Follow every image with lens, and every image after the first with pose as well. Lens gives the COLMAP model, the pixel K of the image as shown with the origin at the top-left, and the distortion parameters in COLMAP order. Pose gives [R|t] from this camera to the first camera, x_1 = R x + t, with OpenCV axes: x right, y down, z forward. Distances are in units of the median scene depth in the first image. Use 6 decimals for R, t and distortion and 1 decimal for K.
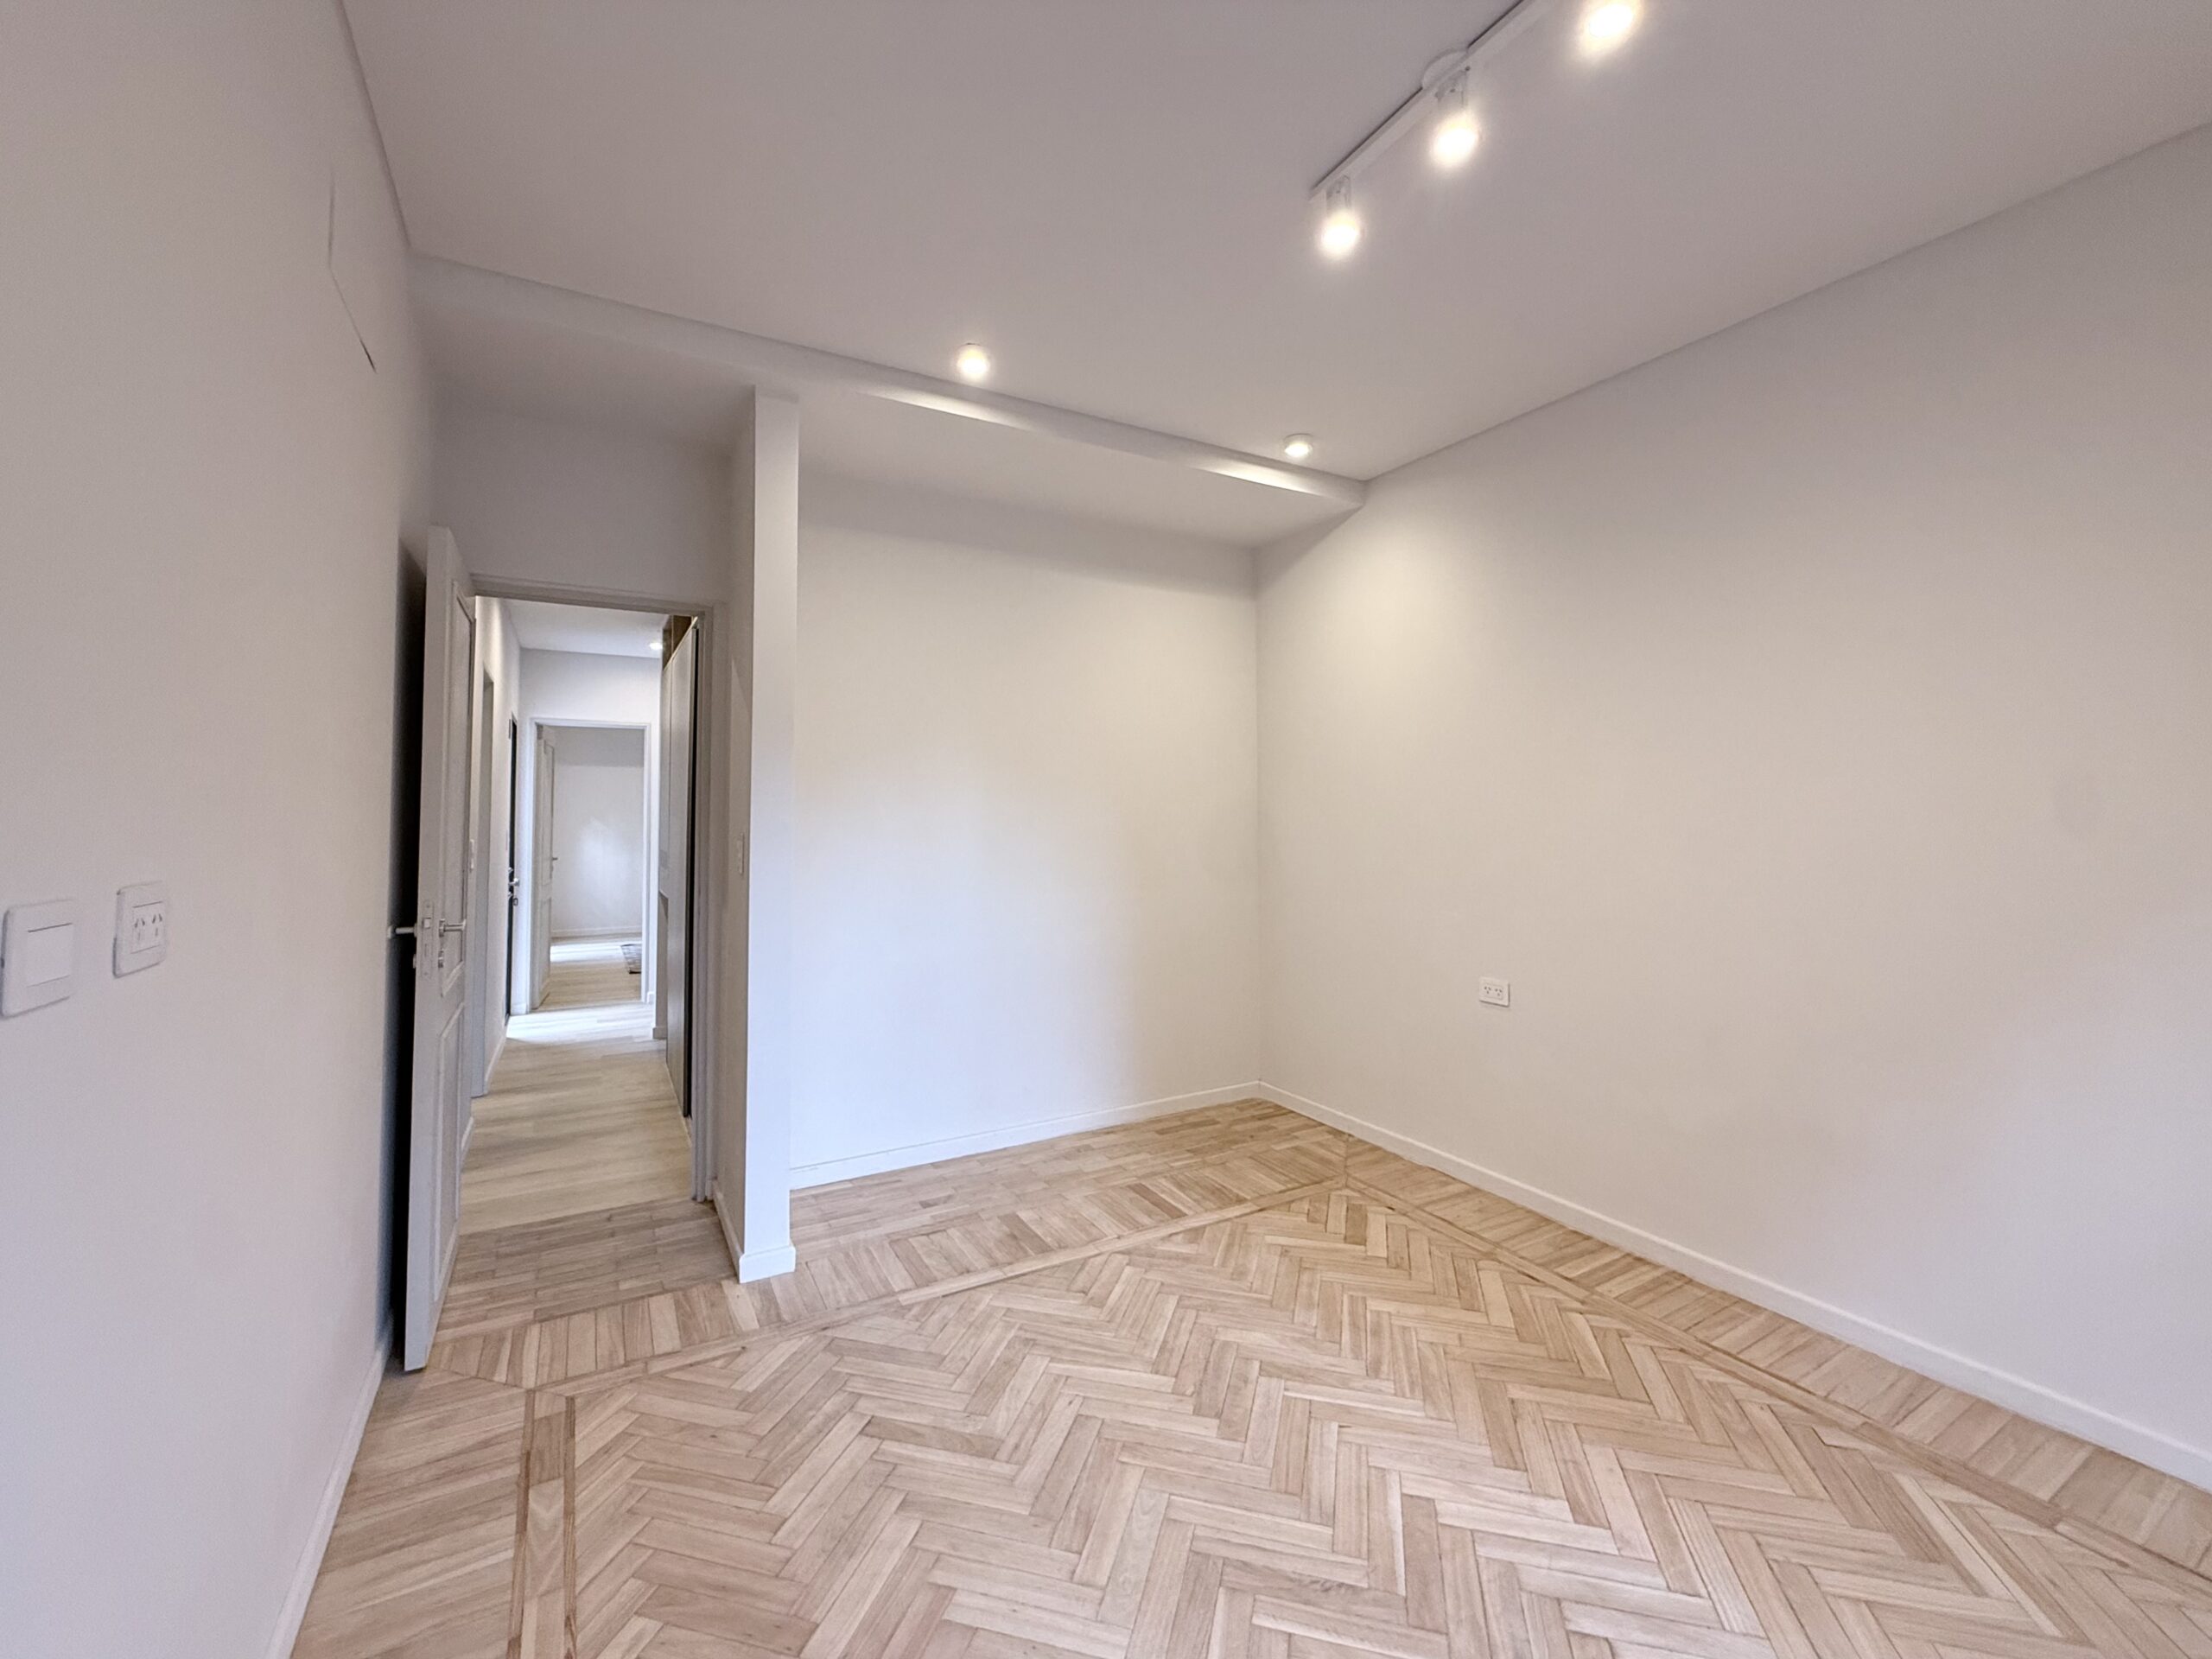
lens RADIAL K [[991.0, 0, 1106.9], [0, 991.0, 815.5], [0, 0, 1]] dist [0.014986, -0.000226]
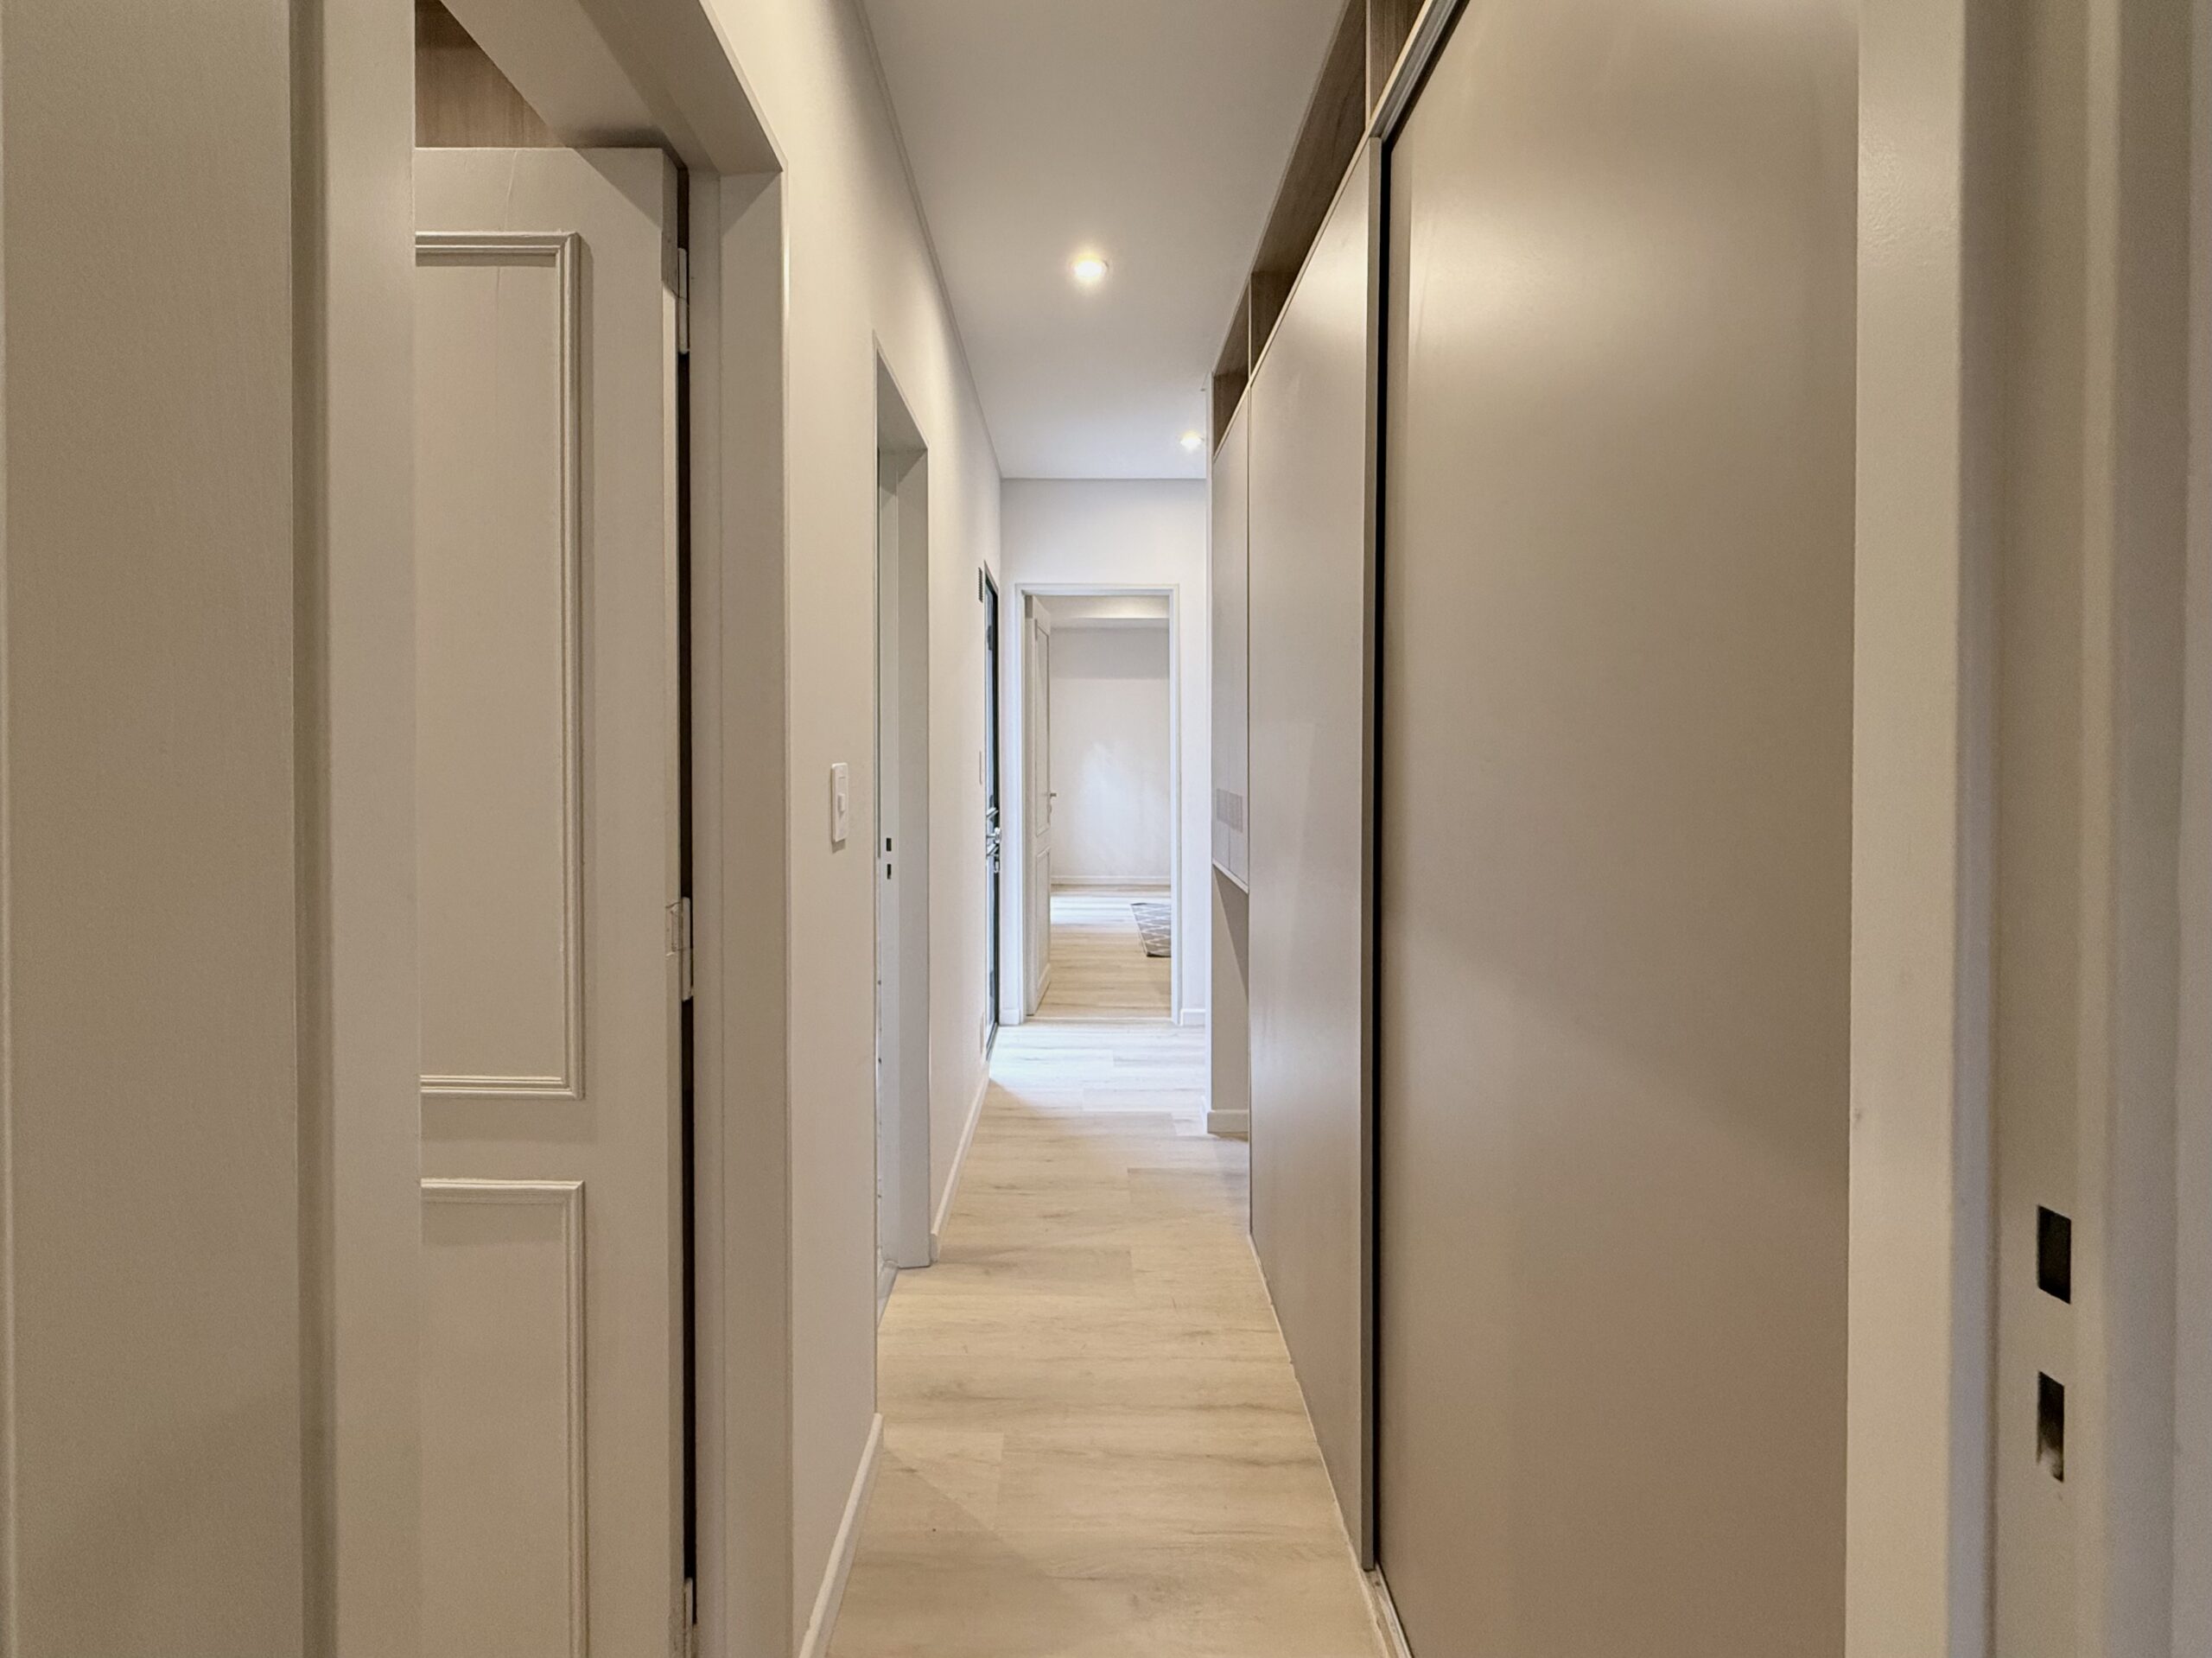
lens RADIAL K [[991.0, 0, 1106.9], [0, 991.0, 815.0], [0, 0, 1]] dist [0.014986, -0.000226]
pose [[0.895050, 0.019015, -0.445560, -0.227804], [0.013036, 0.997548, 0.068760, 0.010713], [0.445775, -0.067352, 0.892608, 0.428441]]
